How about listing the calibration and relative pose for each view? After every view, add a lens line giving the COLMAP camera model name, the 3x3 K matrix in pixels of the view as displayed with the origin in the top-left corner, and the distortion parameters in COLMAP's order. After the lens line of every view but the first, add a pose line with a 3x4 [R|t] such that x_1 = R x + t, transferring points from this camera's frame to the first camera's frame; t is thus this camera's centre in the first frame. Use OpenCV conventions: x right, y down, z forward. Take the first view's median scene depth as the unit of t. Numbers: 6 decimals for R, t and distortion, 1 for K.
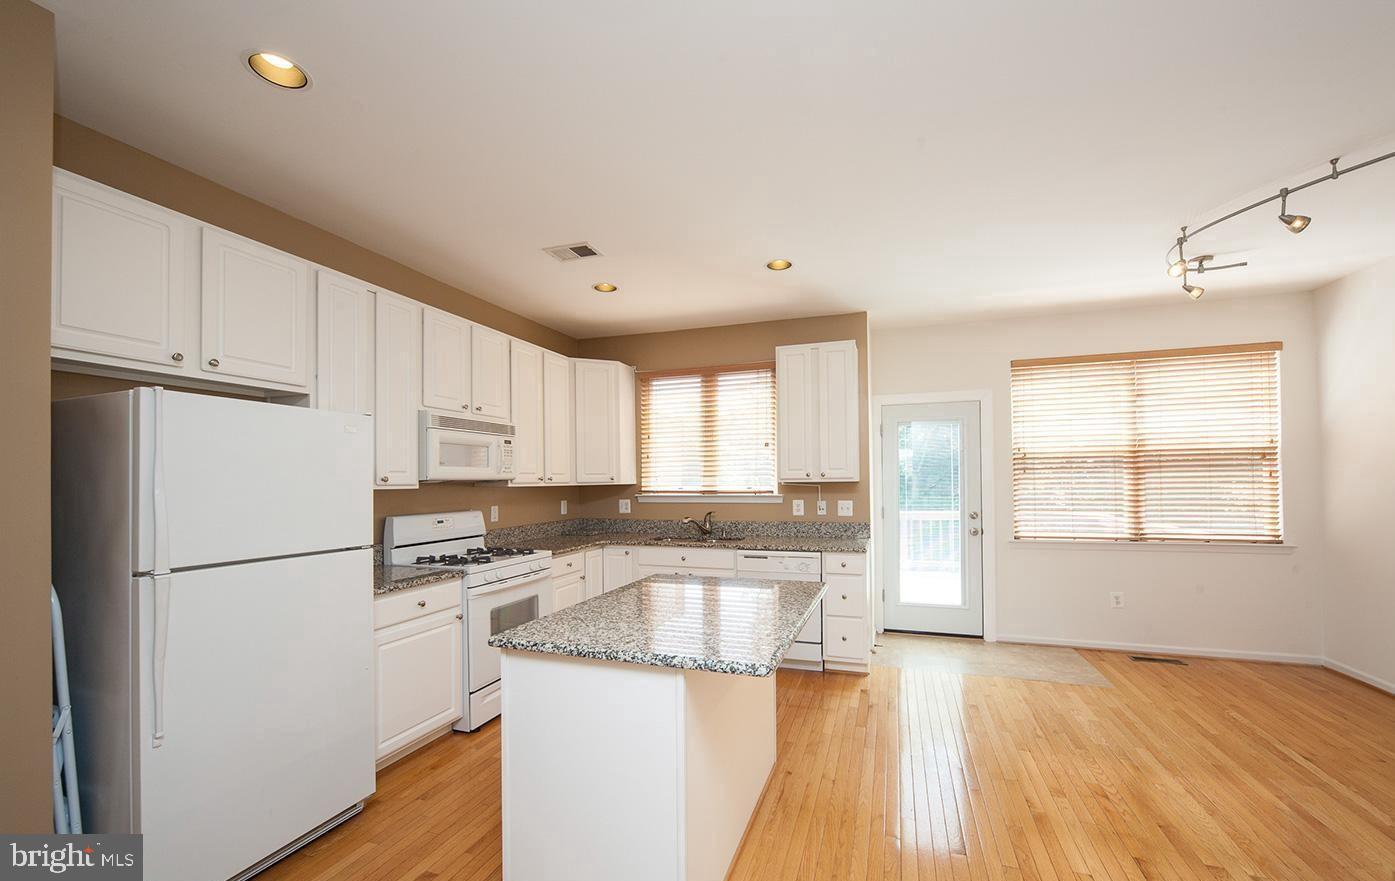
lens RADIAL K [[498.4, 0, 715.5], [0, 498.4, 465.2], [0, 0, 1]] dist [-0.016108, -0.000113]
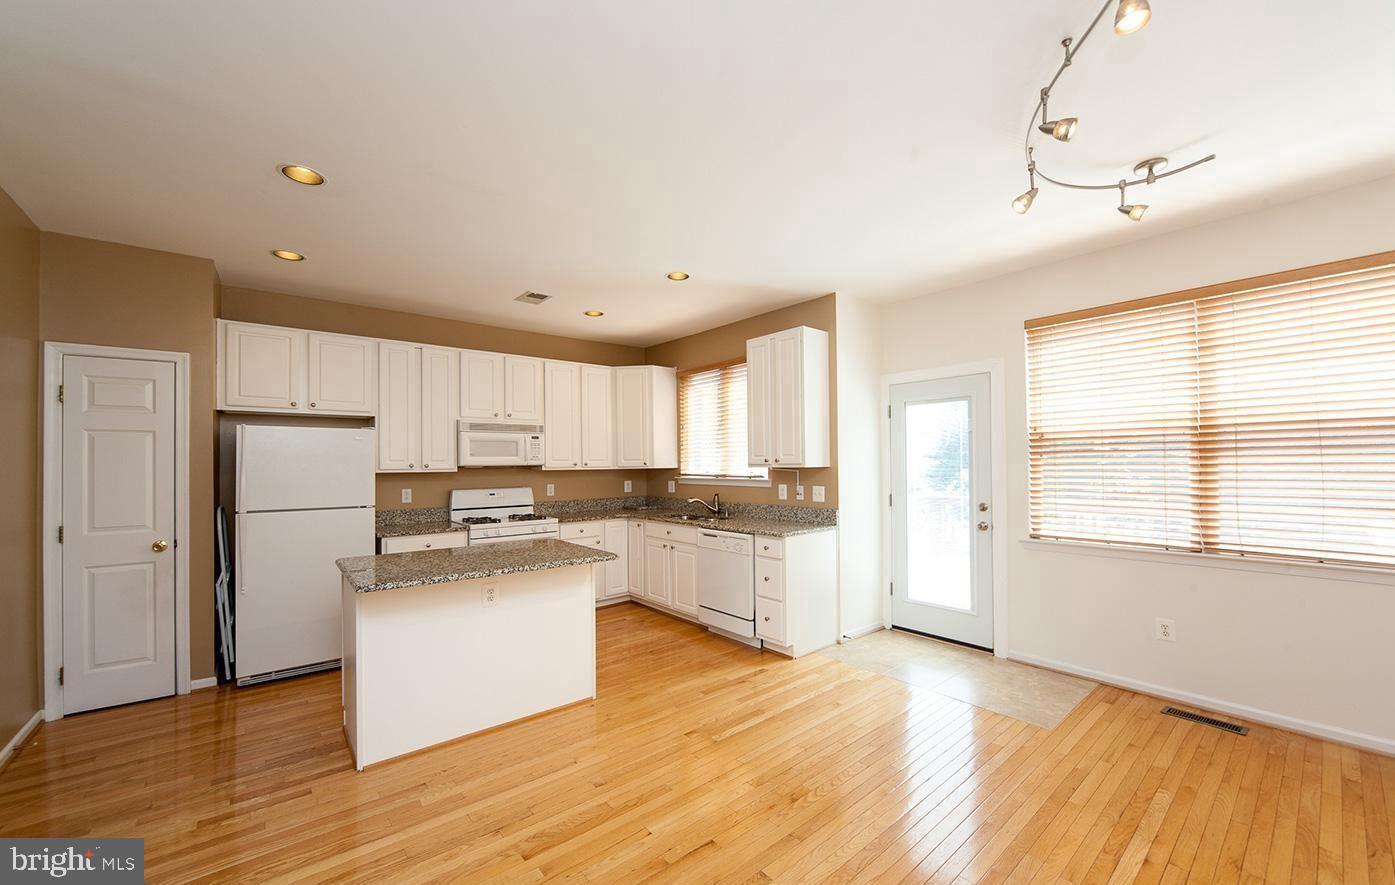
lens RADIAL K [[476.9, 0, 681.0], [0, 476.9, 450.6], [0, 0, 1]] dist [-0.012990, -0.000160]
pose [[0.876246, -0.012429, -0.481703, 0.510683], [0.015500, 0.999877, 0.002395, -0.007190], [0.481614, -0.009565, 0.876331, 0.038581]]
